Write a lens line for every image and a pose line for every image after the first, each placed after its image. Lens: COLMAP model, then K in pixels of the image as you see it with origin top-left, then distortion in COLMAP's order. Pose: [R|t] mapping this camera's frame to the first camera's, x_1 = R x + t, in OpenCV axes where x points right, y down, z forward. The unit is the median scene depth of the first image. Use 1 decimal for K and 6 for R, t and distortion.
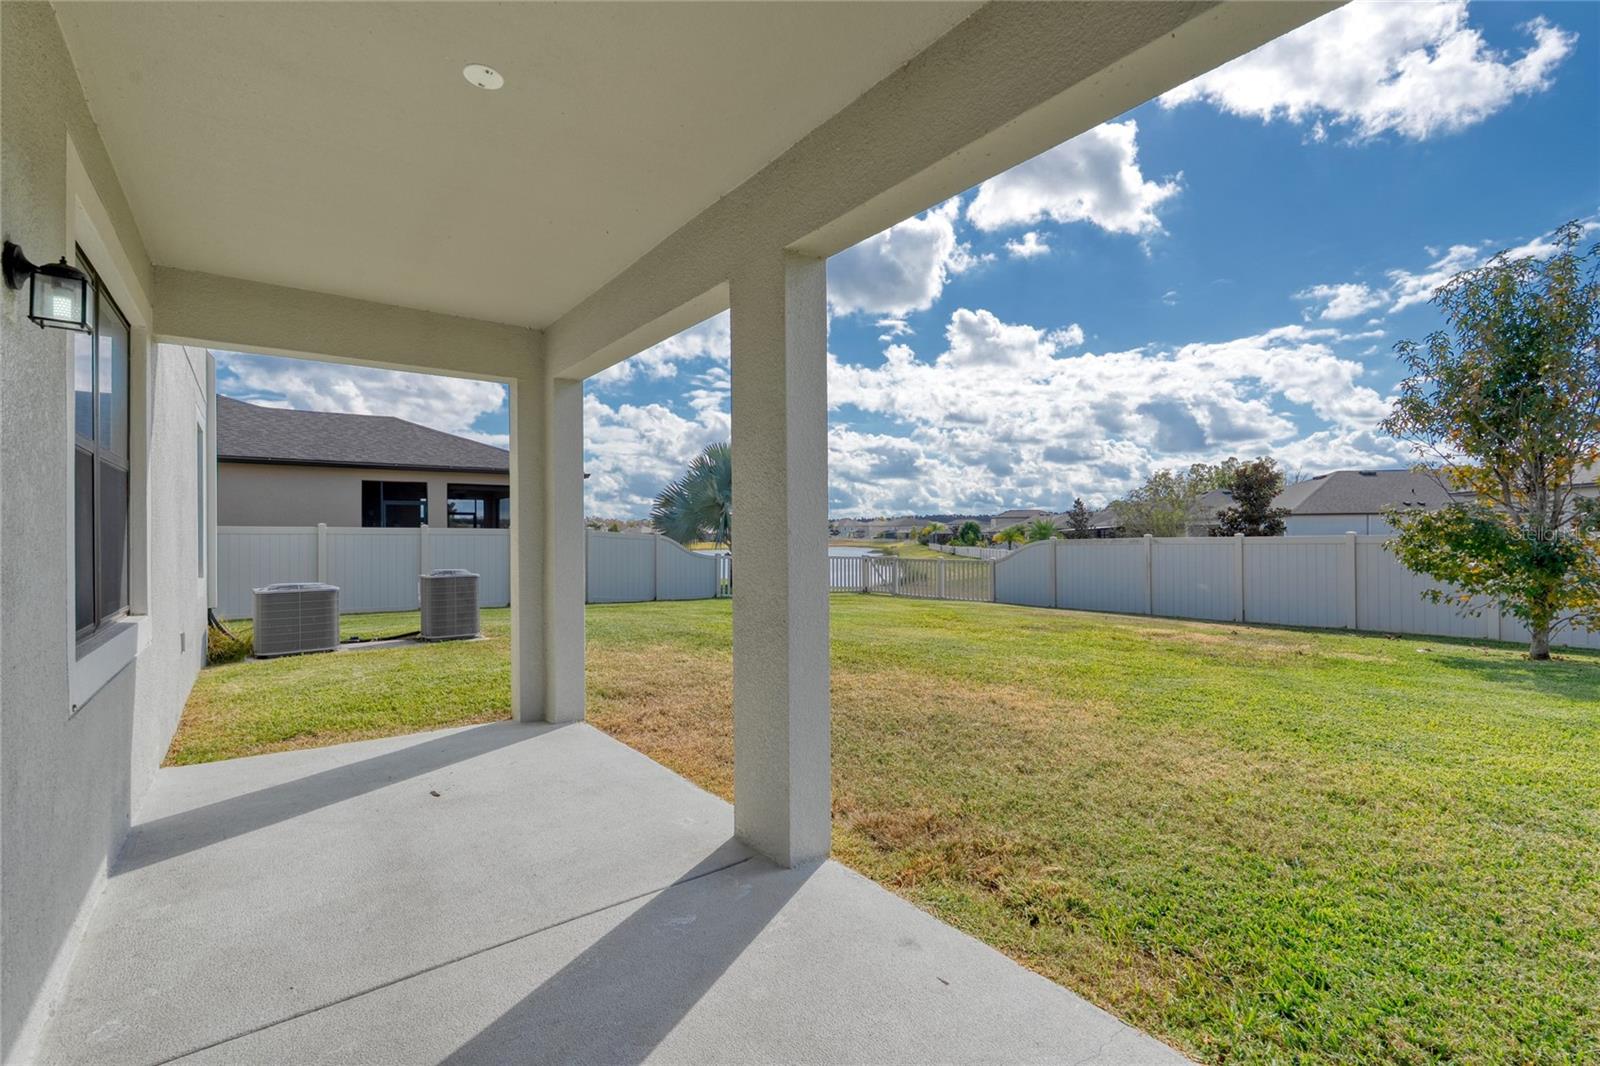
lens RADIAL K [[700.4, 0, 796.5], [0, 700.4, 532.3], [0, 0, 1]] dist [-0.008692, 0.001006]
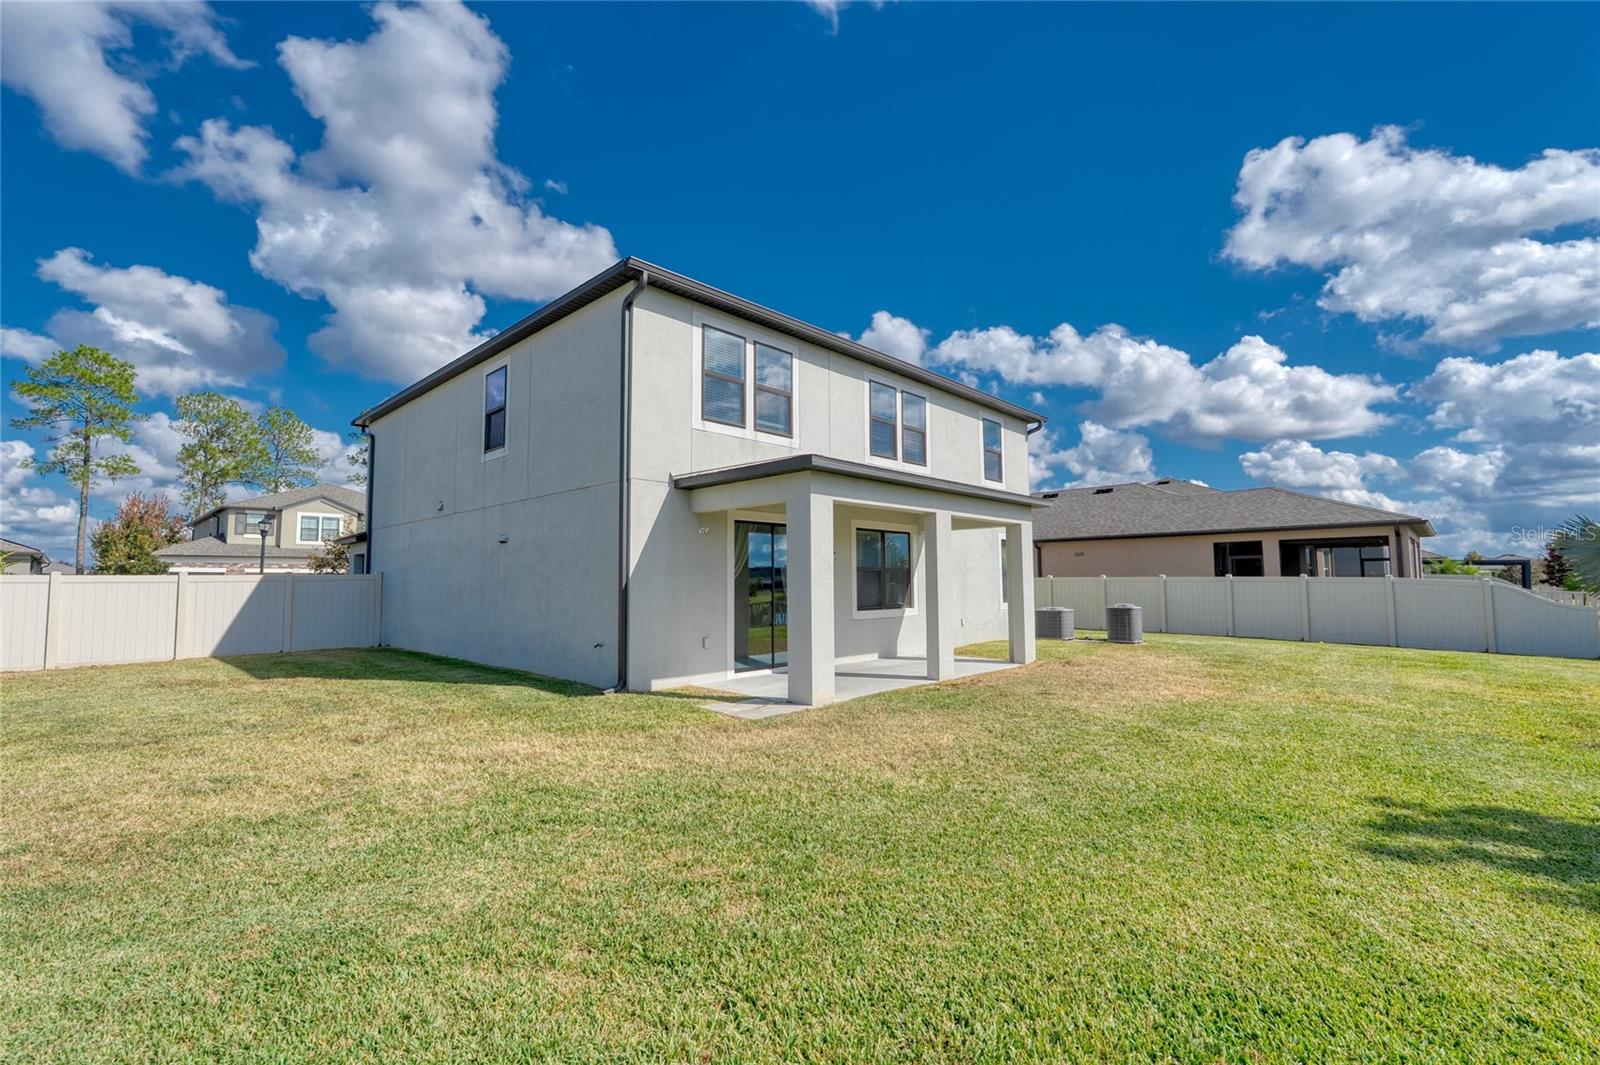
lens RADIAL K [[700.4, 0, 795.2], [0, 700.4, 535.1], [0, 0, 1]] dist [-0.008692, 0.001006]
pose [[0.155070, -0.071716, -0.985297, 0.650188], [0.006802, 0.997415, -0.071528, 0.005606], [0.987880, 0.004390, 0.155156, -0.064725]]
